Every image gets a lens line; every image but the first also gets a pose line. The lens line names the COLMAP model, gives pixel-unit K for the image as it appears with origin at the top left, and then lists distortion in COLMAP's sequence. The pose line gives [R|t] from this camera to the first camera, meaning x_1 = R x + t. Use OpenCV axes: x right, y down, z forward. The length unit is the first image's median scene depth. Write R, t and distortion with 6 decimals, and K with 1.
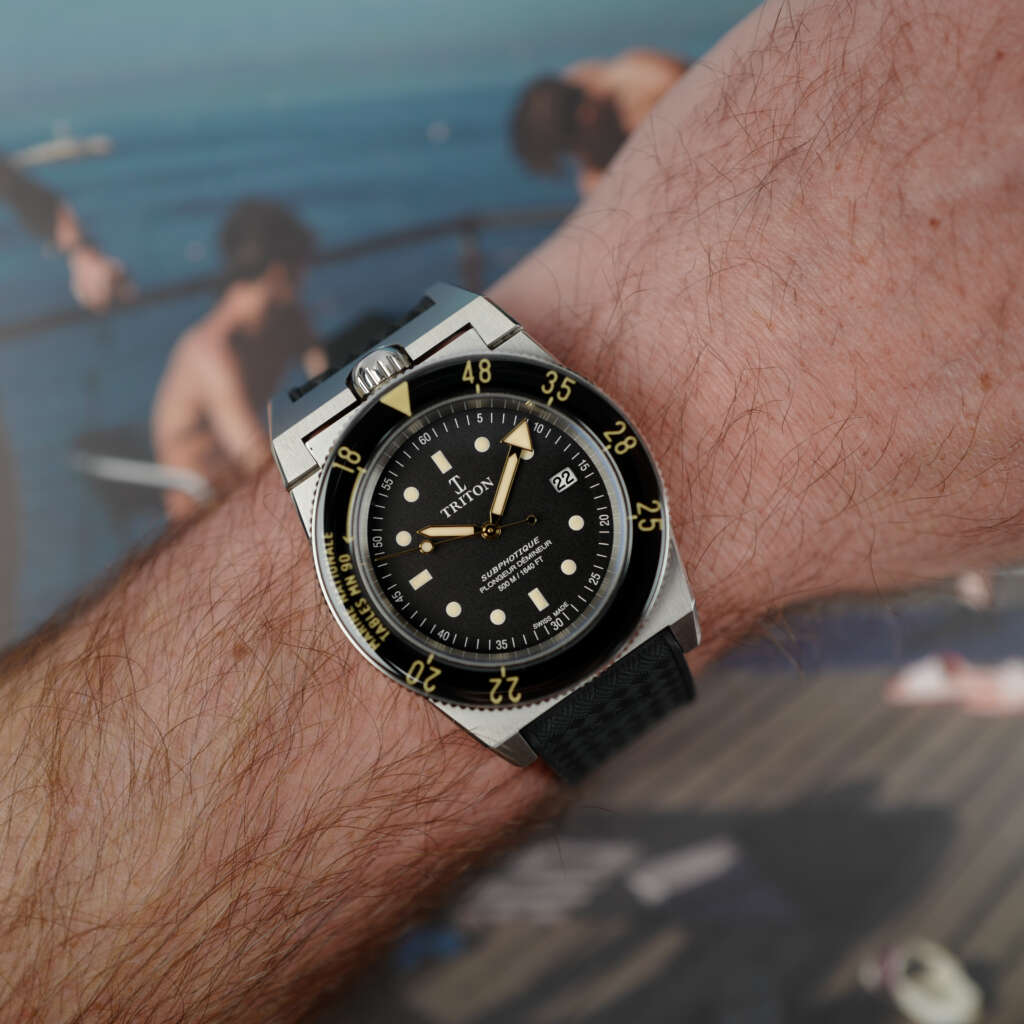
lens RADIAL K [[1306.3, 0, 487.2], [0, 1306.3, 525.4], [0, 0, 1]] dist [0.017211, -0.014603]
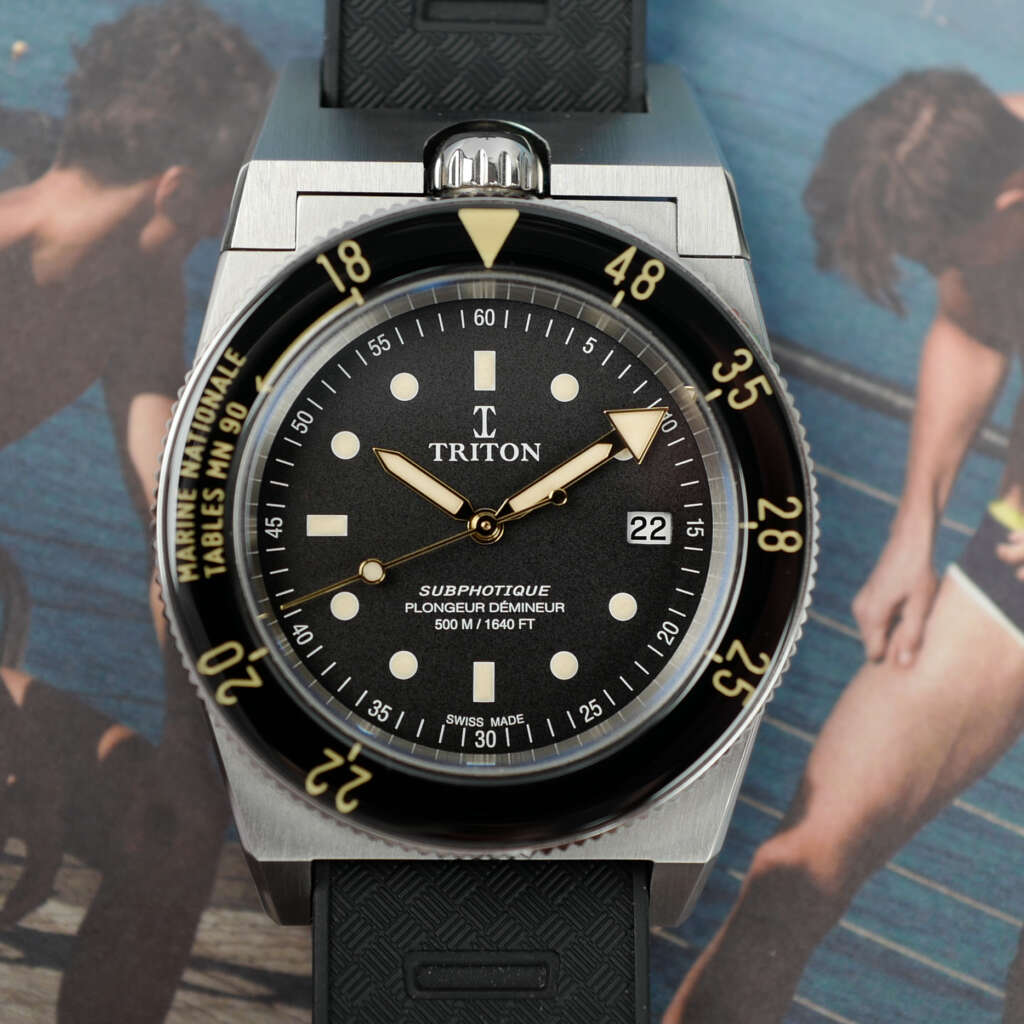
lens RADIAL K [[2746.4, 0, 524.5], [0, 2746.4, 511.8], [0, 0, 1]] dist [0.040102, -0.276756]
pose [[0.815262, 0.578845, 0.016936, -0.007016], [-0.577869, 0.815091, -0.041156, 0.036846], [-0.037627, 0.023766, 0.999009, -0.136651]]
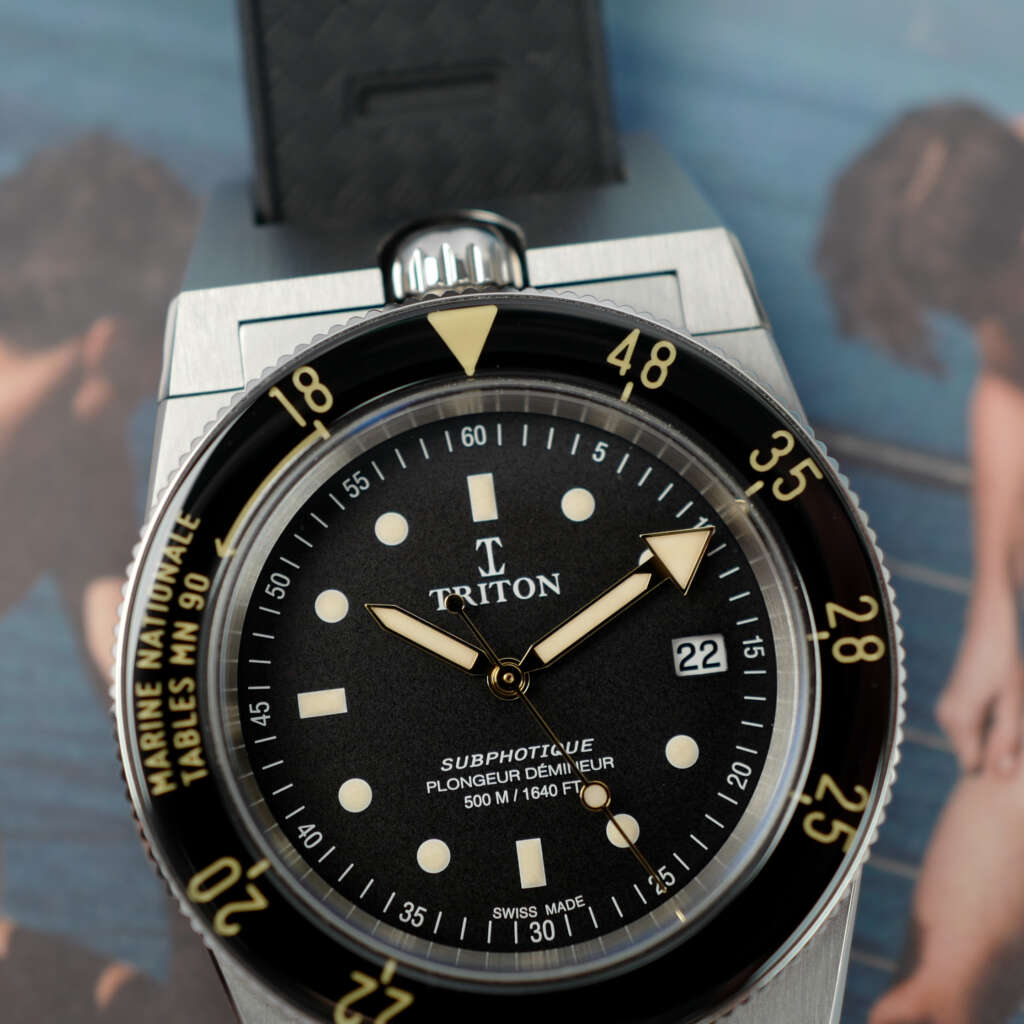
lens RADIAL K [[2156.3, 0, 491.3], [0, 2156.3, 510.0], [0, 0, 1]] dist [0.013900, -0.144191]
pose [[0.885700, 0.463404, -0.028137, -0.008812], [-0.463914, 0.881086, -0.092046, 0.024291], [-0.017863, 0.094579, 0.995357, 0.245742]]
